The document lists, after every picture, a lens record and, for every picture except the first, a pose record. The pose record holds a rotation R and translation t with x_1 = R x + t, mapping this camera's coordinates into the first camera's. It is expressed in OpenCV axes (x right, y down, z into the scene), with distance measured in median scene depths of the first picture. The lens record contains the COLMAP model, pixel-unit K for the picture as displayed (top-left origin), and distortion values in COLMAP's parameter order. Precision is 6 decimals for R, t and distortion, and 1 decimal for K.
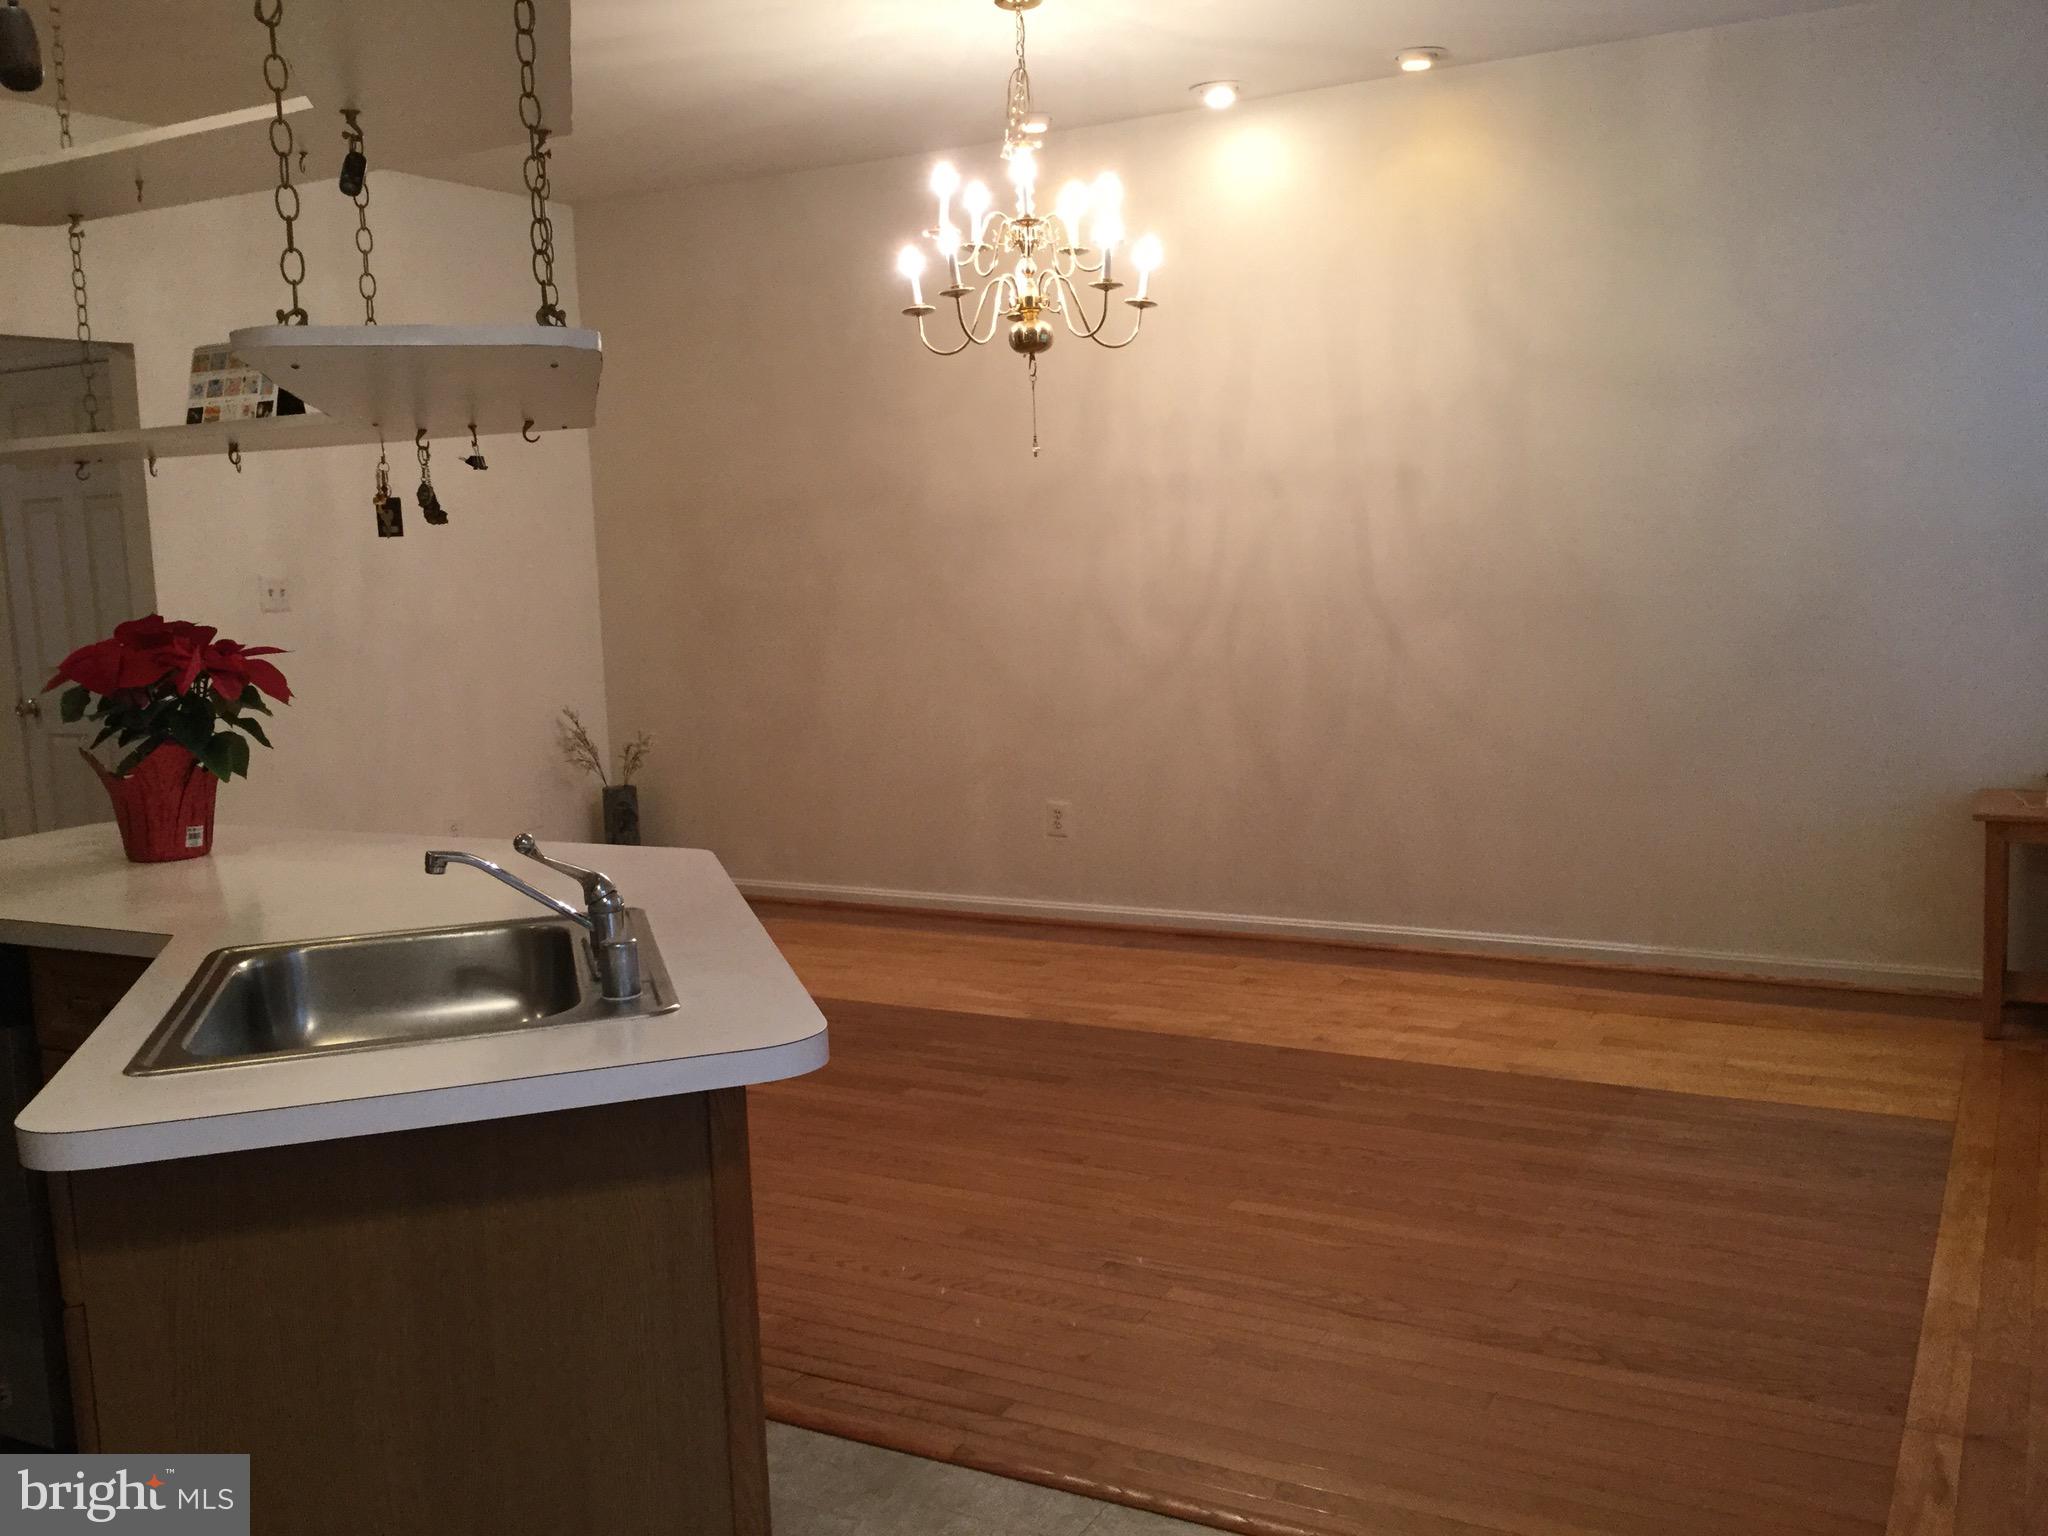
lens RADIAL K [[1858.3, 0, 1016.9], [0, 1858.3, 772.4], [0, 0, 1]] dist [0.079087, -0.135408]
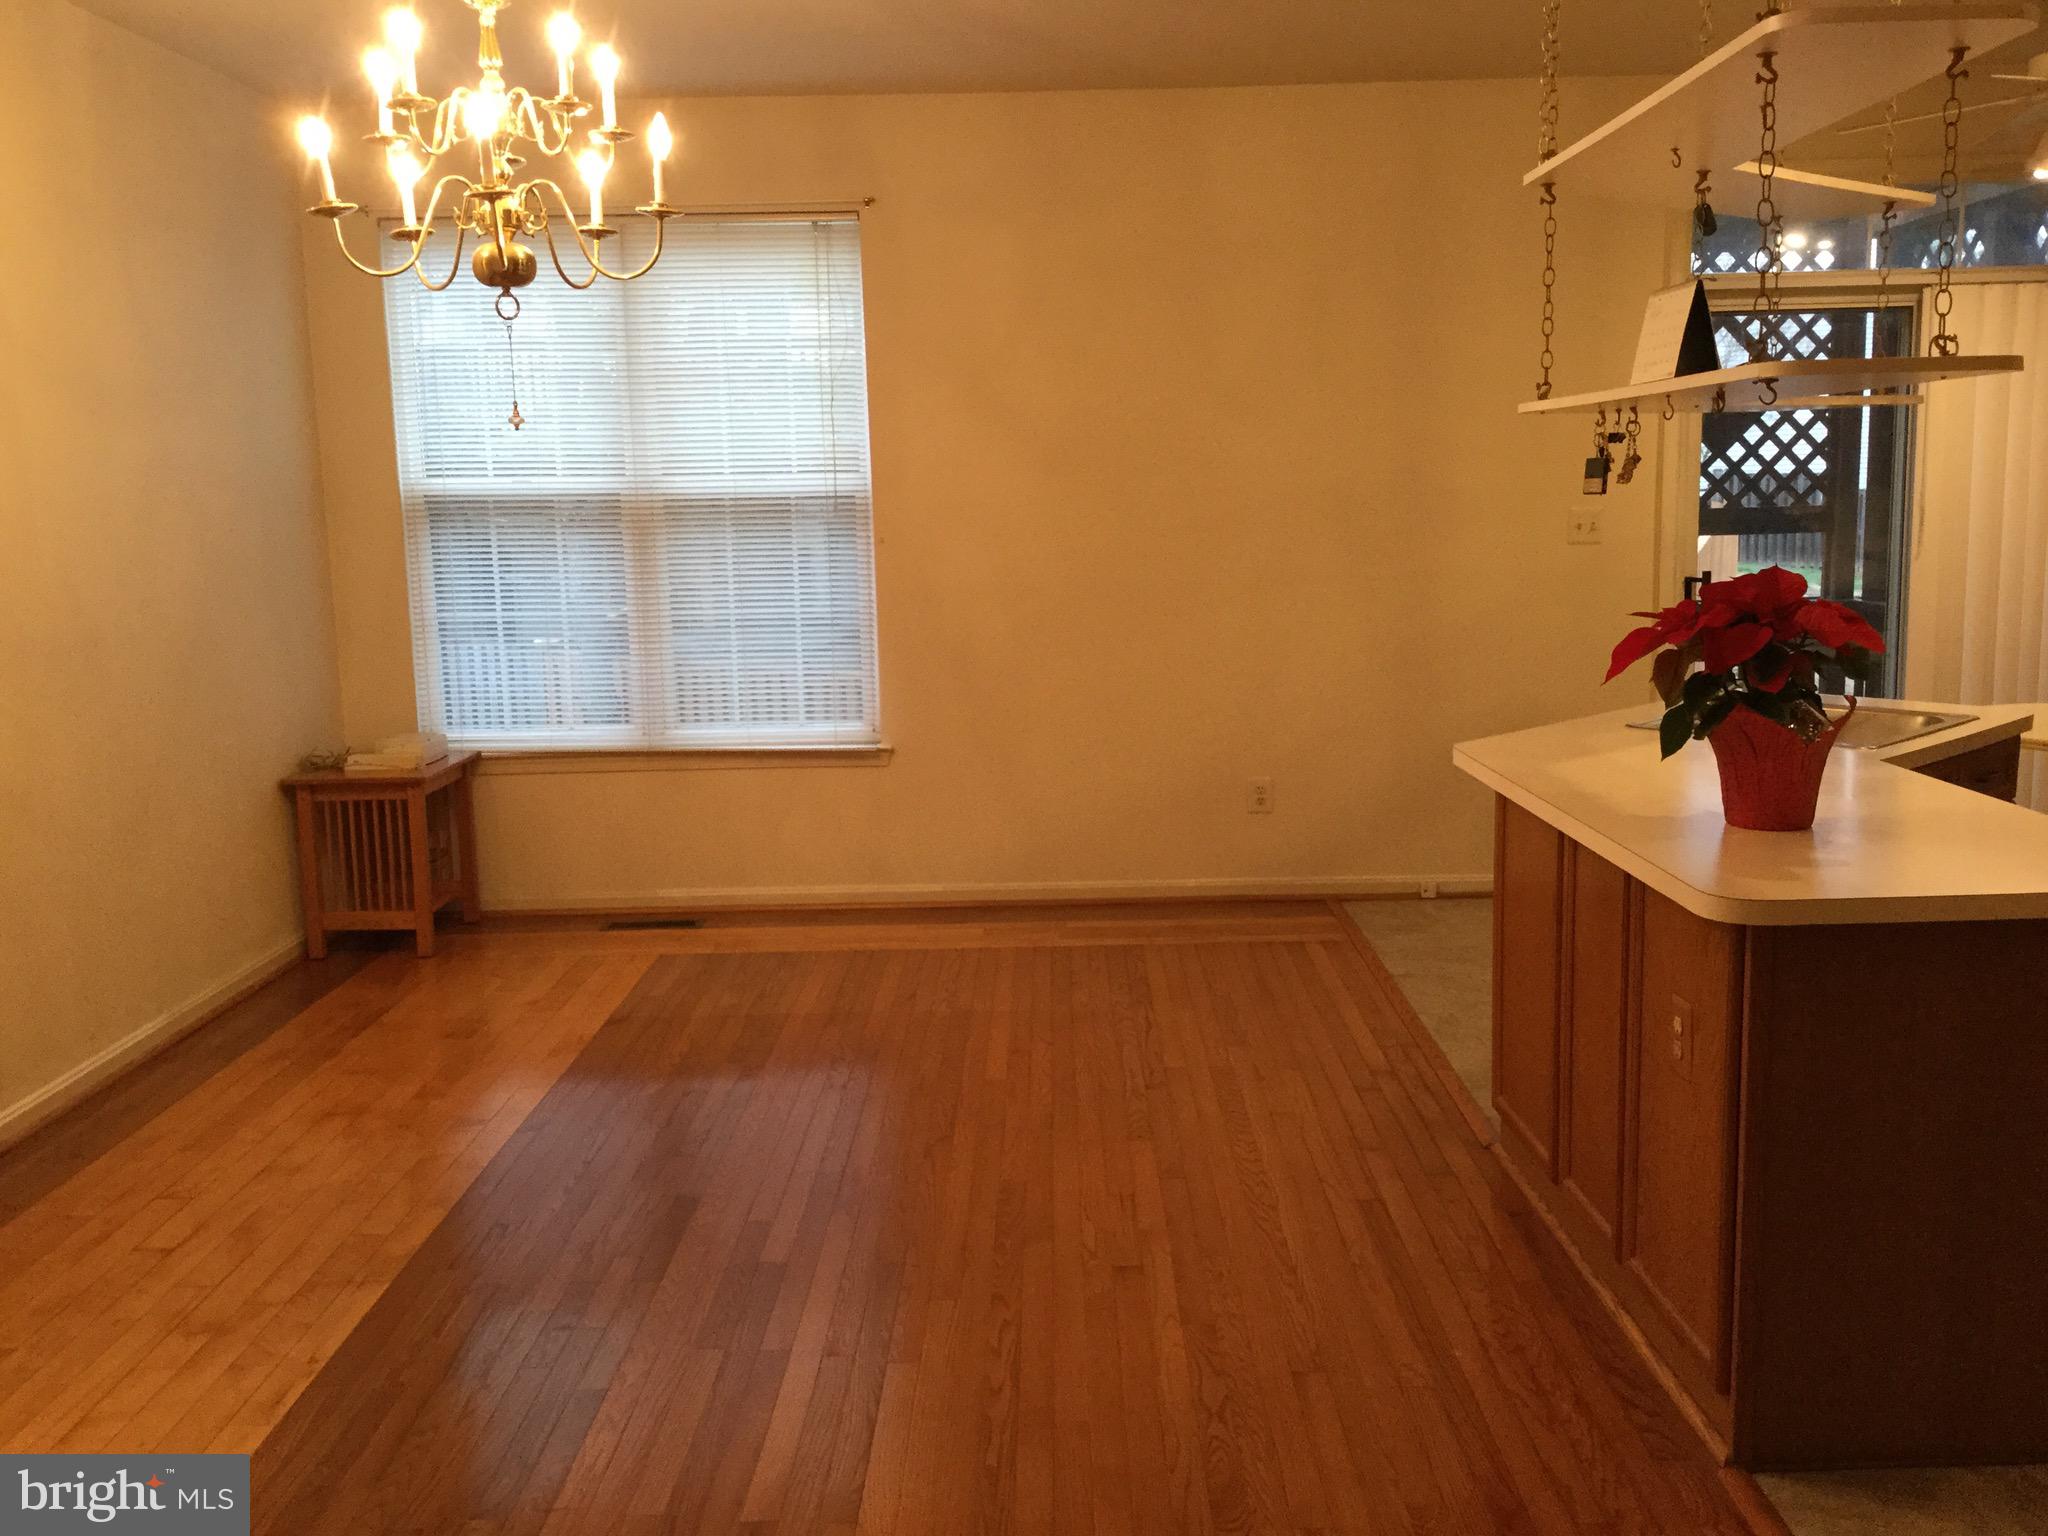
lens RADIAL K [[1858.3, 0, 1039.0], [0, 1858.3, 771.9], [0, 0, 1]] dist [0.079087, -0.135408]
pose [[-0.513137, -0.078845, 0.854678, -0.857732], [0.145844, 0.973281, 0.177350, -0.160752], [-0.845825, 0.215655, -0.487928, 1.430941]]
